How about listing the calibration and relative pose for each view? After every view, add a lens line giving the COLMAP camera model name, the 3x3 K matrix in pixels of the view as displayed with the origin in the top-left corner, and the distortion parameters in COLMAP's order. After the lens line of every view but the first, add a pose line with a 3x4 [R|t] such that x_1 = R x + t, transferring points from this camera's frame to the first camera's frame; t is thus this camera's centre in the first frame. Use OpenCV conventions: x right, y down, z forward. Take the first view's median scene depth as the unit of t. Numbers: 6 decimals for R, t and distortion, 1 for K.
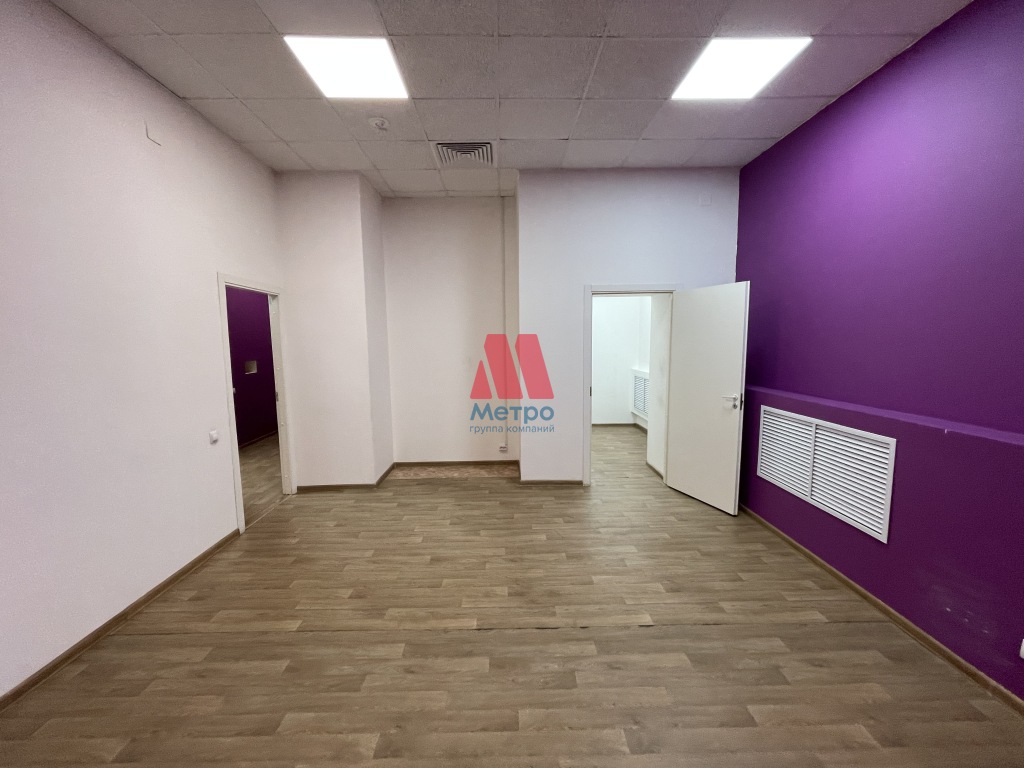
lens RADIAL K [[409.1, 0, 512.0], [0, 409.1, 384.0], [0, 0, 1]] dist [0.001182, 0.000145]
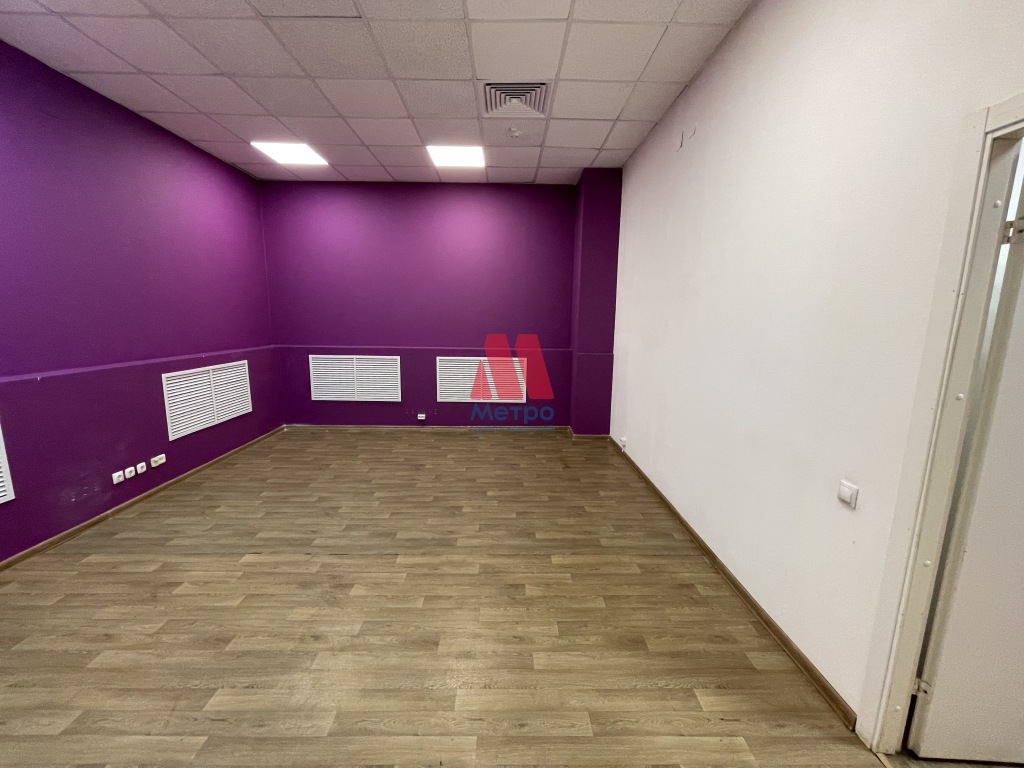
lens RADIAL K [[409.1, 0, 512.0], [0, 409.1, 384.0], [0, 0, 1]] dist [0.001182, 0.000145]
pose [[-0.999939, 0.001702, 0.010918, -0.413146], [0.004612, 0.962184, 0.272360, -0.190268], [-0.010042, 0.272394, -0.962134, 1.926141]]
